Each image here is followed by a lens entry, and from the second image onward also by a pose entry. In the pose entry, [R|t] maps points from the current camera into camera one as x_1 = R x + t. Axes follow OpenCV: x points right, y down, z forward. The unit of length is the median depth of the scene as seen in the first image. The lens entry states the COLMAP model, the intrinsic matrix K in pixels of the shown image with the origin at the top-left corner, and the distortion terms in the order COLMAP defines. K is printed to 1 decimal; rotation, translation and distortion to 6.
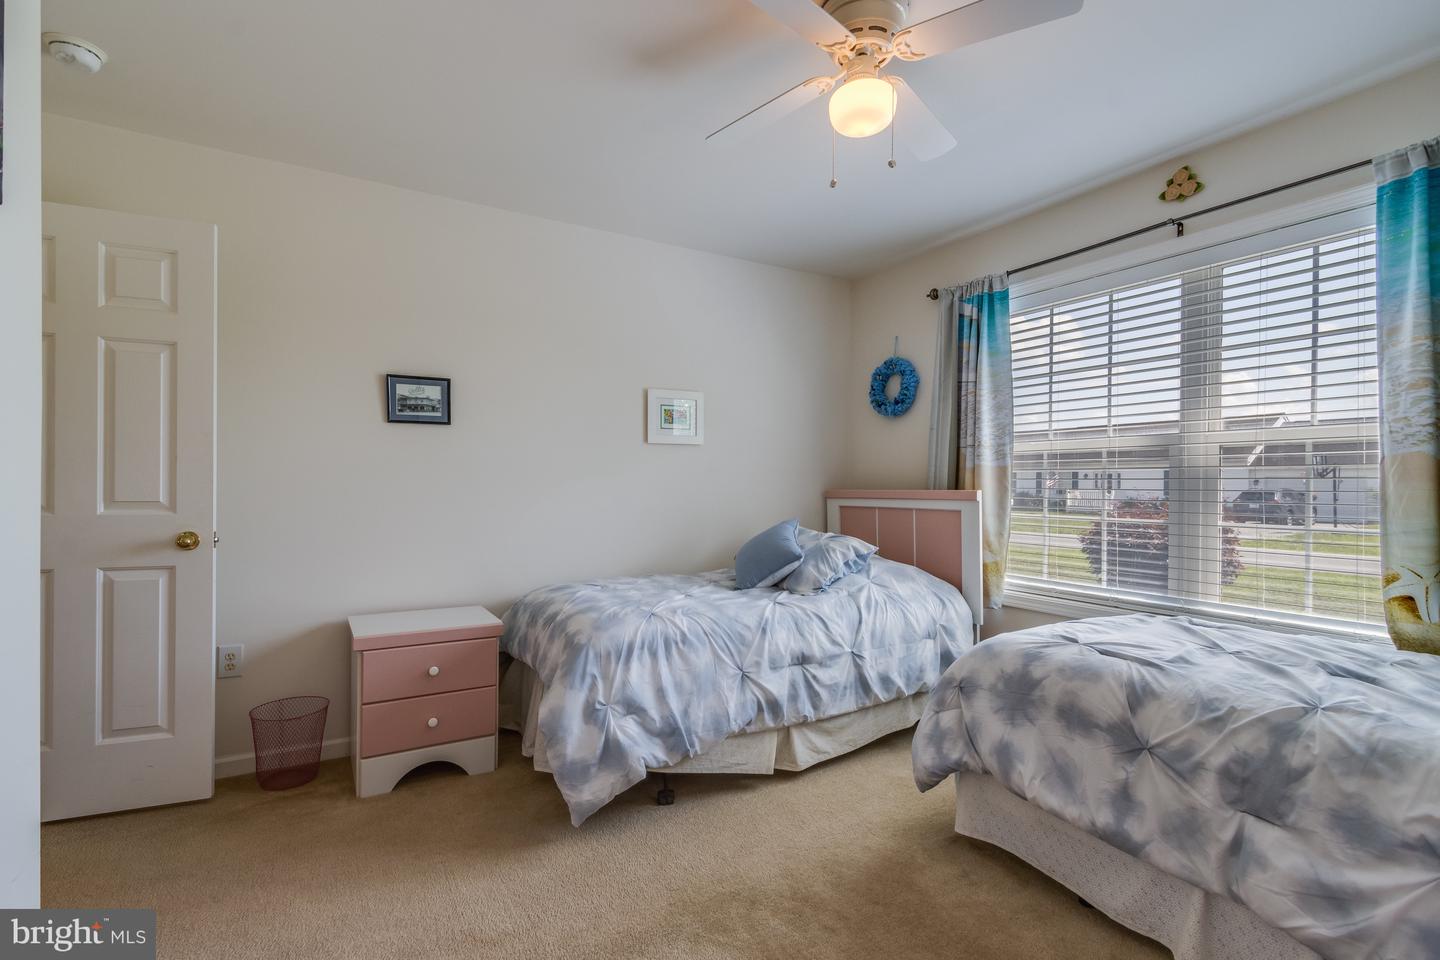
lens RADIAL K [[677.6, 0, 705.0], [0, 677.6, 478.7], [0, 0, 1]] dist [0.004714, 0.000073]
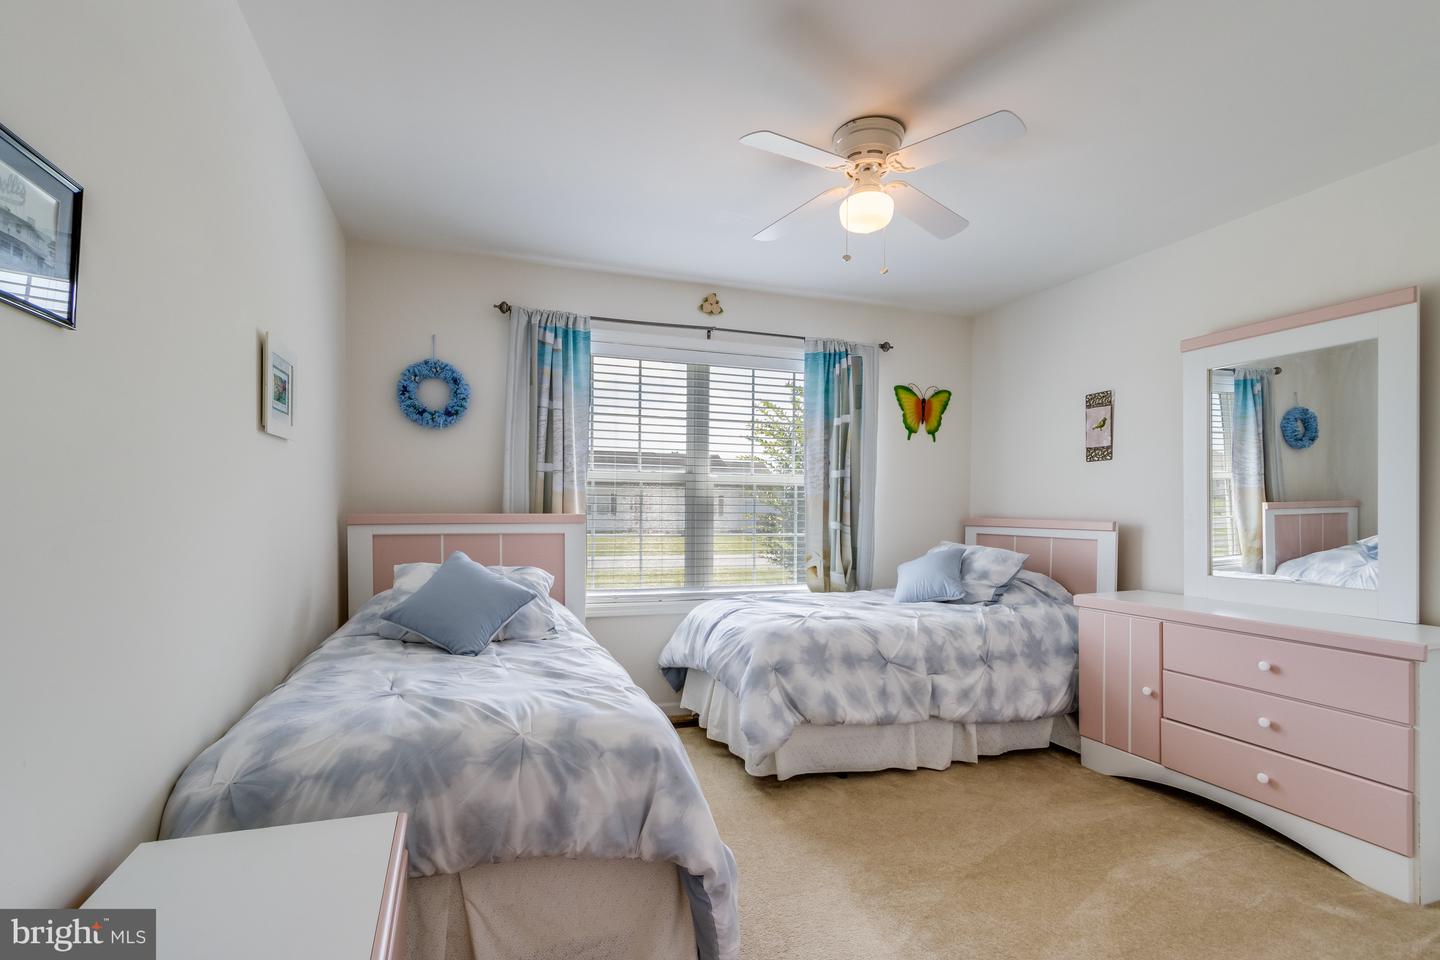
lens RADIAL K [[670.6, 0, 716.5], [0, 670.6, 506.0], [0, 0, 1]] dist [-0.002227, -0.000102]
pose [[0.180942, 0.004115, 0.983485, -0.721726], [-0.014883, 0.999888, -0.001446, 0.004274], [-0.983381, -0.014376, 0.180983, 0.724429]]
